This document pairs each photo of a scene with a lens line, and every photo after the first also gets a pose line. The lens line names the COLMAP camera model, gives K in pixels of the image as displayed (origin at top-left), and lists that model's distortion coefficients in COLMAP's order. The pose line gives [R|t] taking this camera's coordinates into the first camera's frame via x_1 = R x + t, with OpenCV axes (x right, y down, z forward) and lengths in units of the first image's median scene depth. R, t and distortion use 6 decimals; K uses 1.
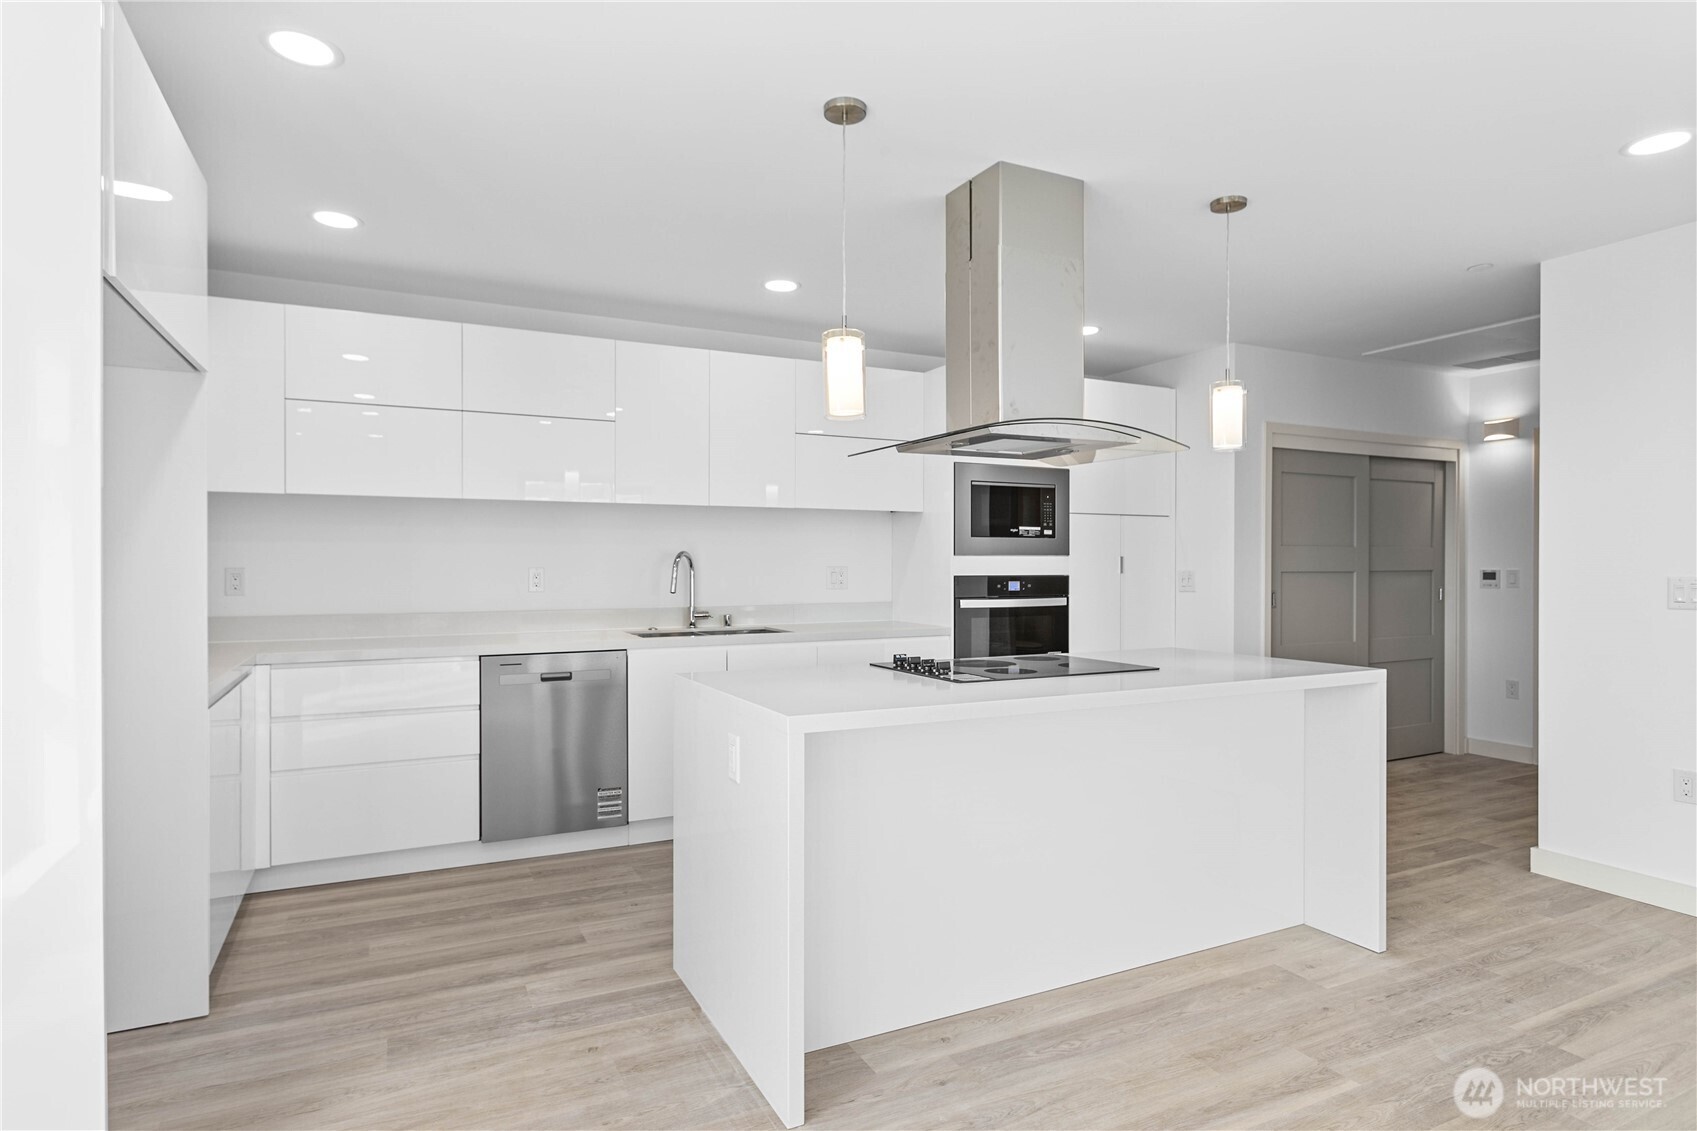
lens RADIAL K [[914.0, 0, 848.5], [0, 914.0, 565.5], [0, 0, 1]] dist [-0.001514, -0.000368]
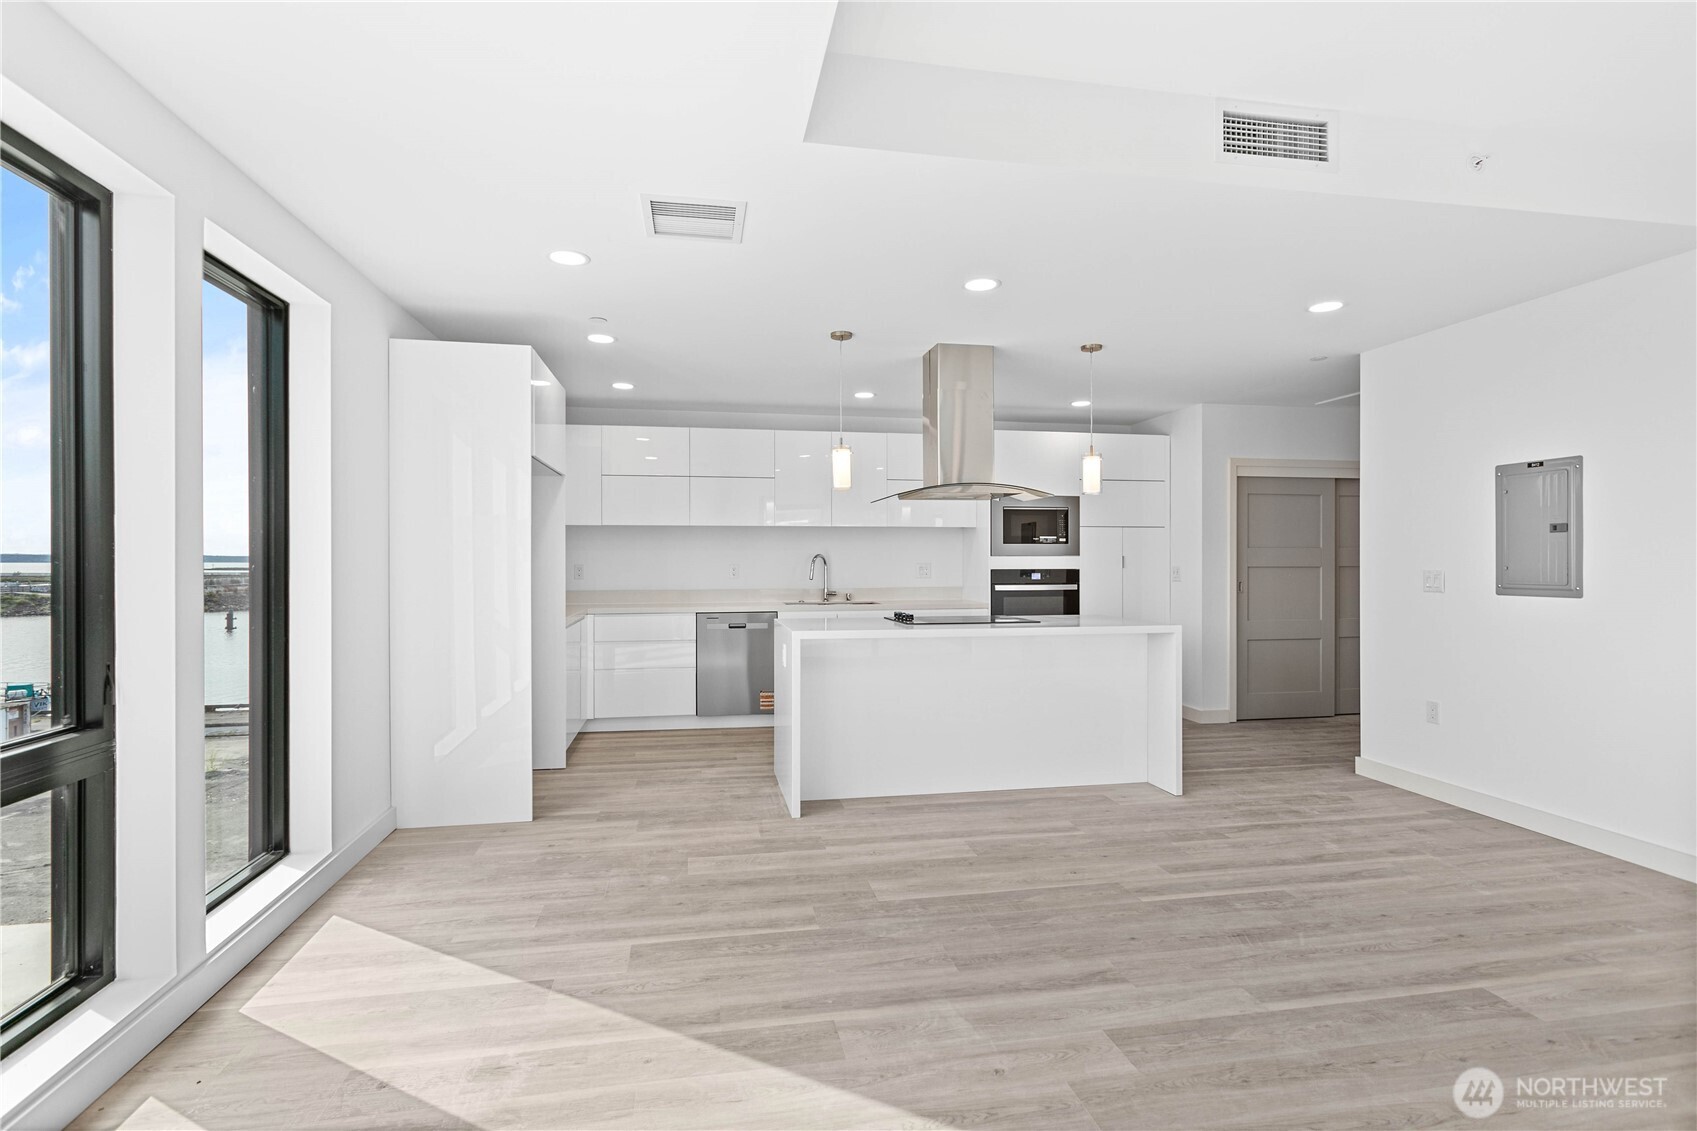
lens RADIAL K [[803.4, 0, 847.9], [0, 803.4, 561.5], [0, 0, 1]] dist [0.003287, 0.000500]
pose [[0.961733, -0.001767, -0.273982, 0.335115], [0.001450, 0.999998, -0.001361, -0.000438], [0.273984, 0.000911, 0.961734, -0.468367]]
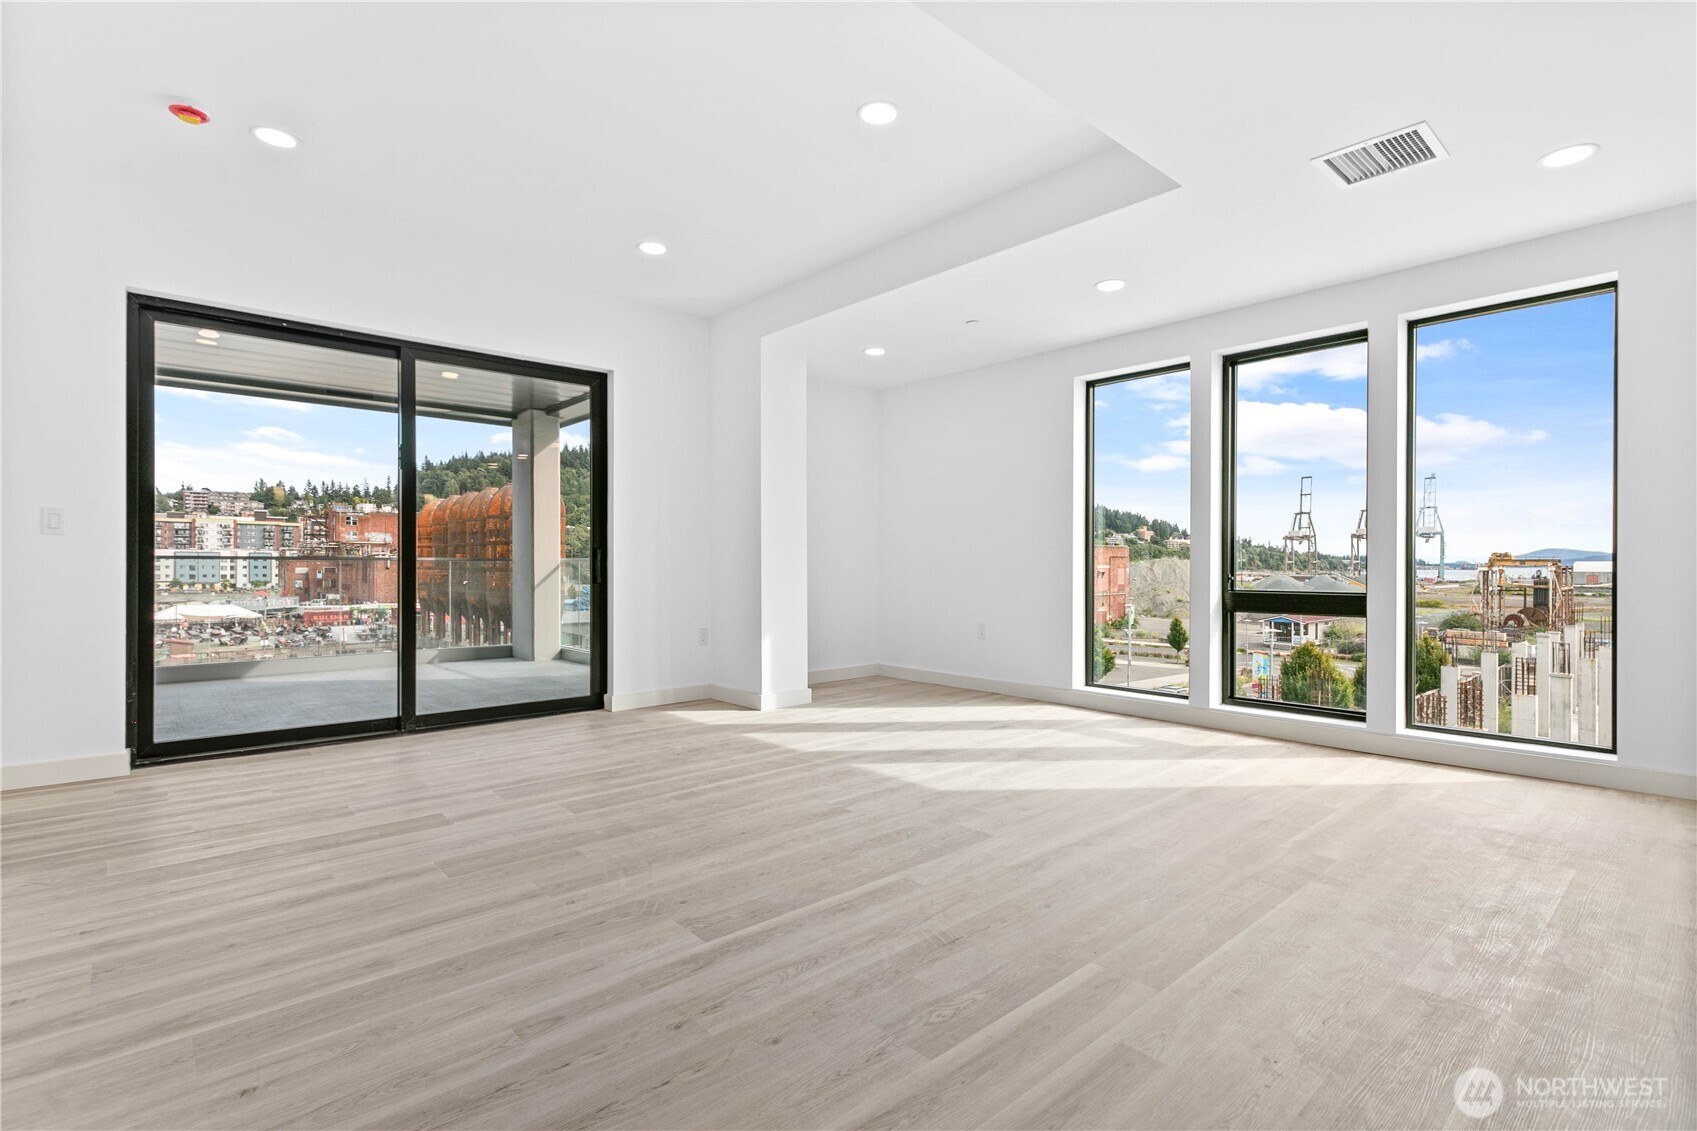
lens RADIAL K [[794.0, 0, 851.4], [0, 794.0, 571.2], [0, 0, 1]] dist [0.000739, -0.000186]
pose [[-0.964362, -0.000259, -0.264585, 0.706941], [-0.003249, 0.999936, 0.010865, 0.074084], [0.264565, 0.011338, -0.964301, 0.900876]]
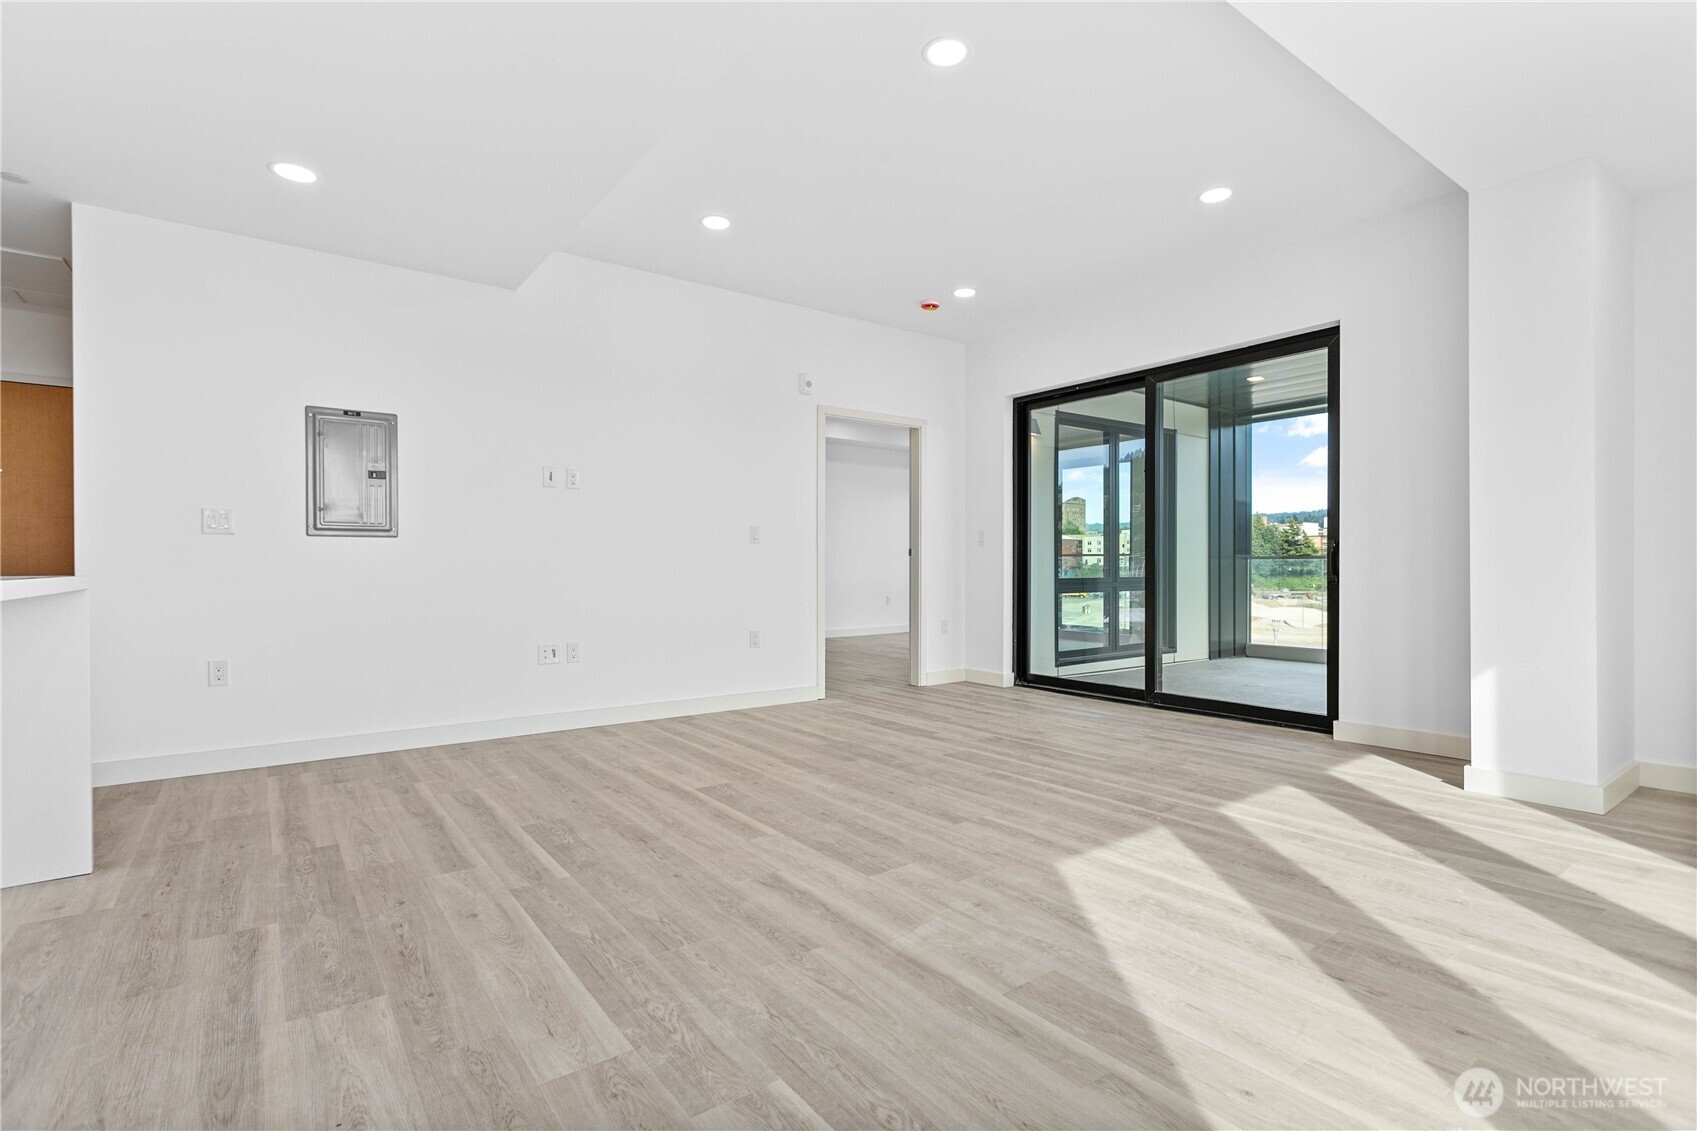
lens RADIAL K [[803.4, 0, 847.9], [0, 803.4, 561.5], [0, 0, 1]] dist [0.003287, 0.000500]
pose [[-0.175935, 0.004549, 0.984391, -0.317869], [0.002507, 0.999988, -0.004174, 0.086026], [-0.984399, 0.001733, -0.175945, 0.303936]]
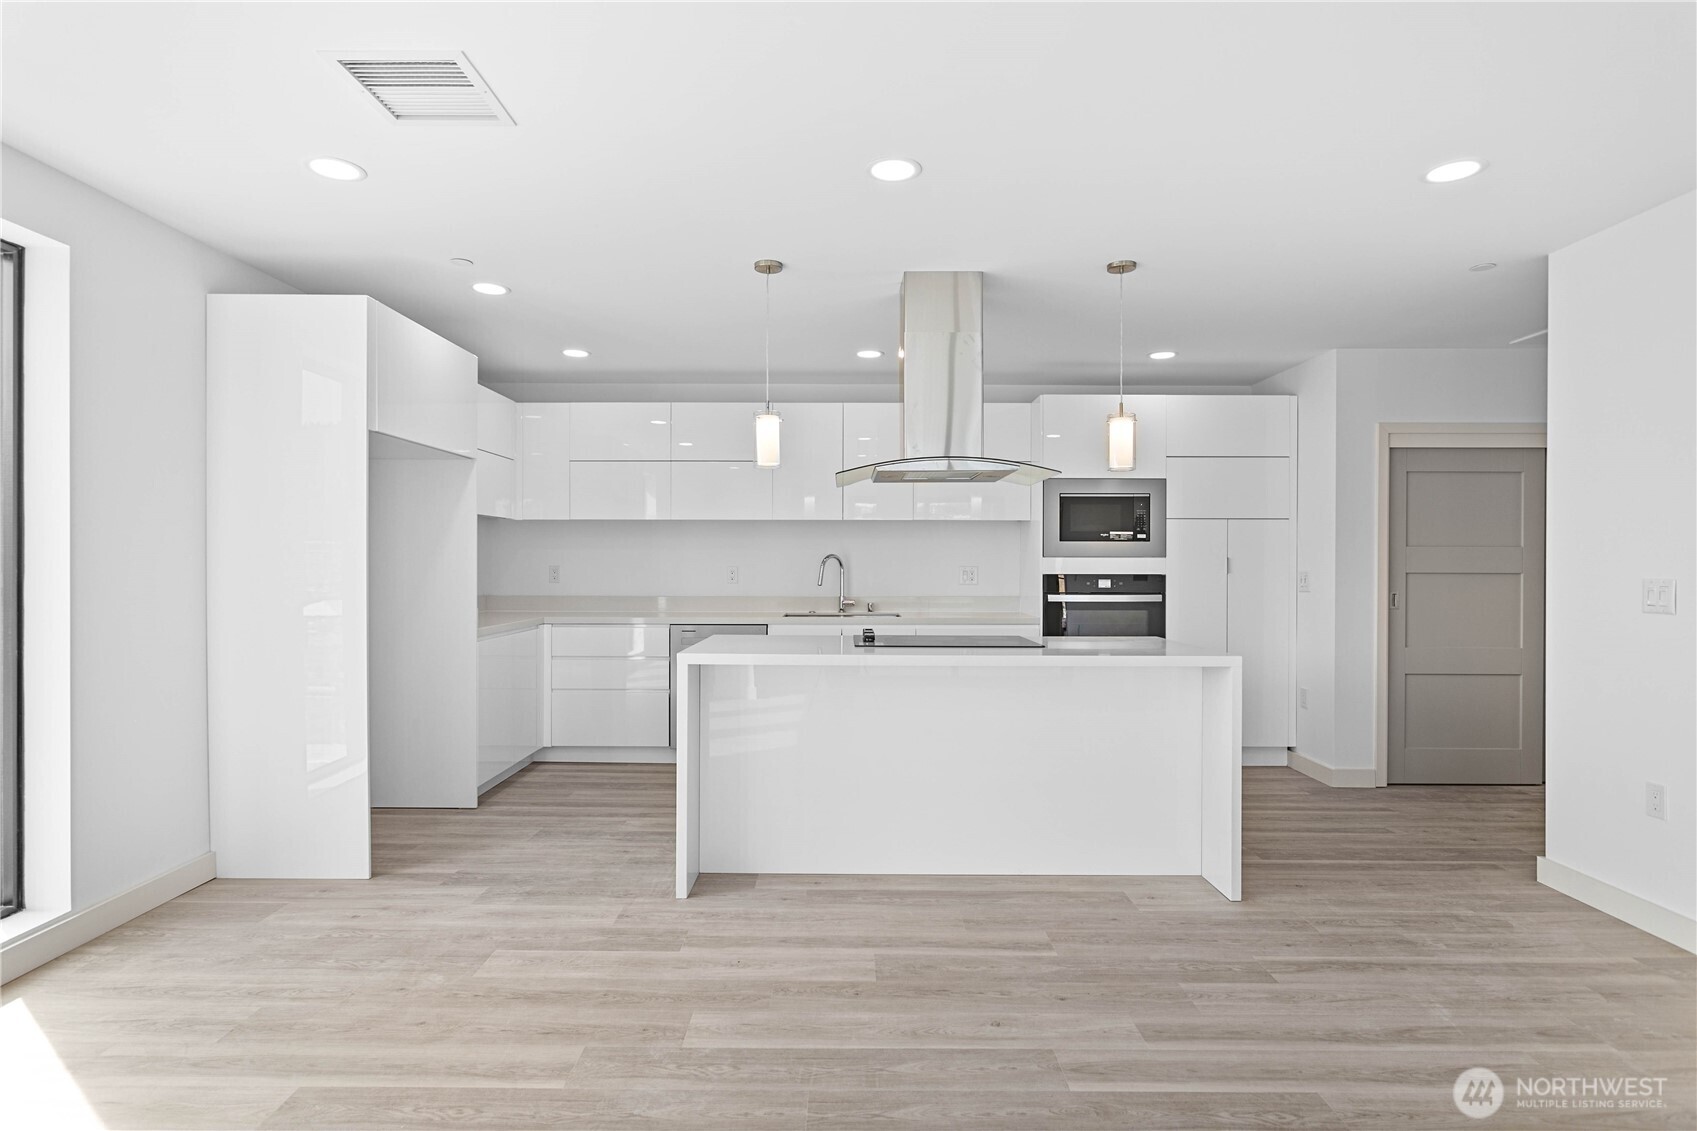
lens RADIAL K [[880.4, 0, 848.5], [0, 880.4, 565.5], [0, 0, 1]] dist [-0.001165, 0.000051]
pose [[0.894260, 0.002462, -0.447542, 0.529232], [-0.003022, 0.999995, -0.000537, 0.001838], [0.447538, 0.001833, 0.894263, -0.174071]]
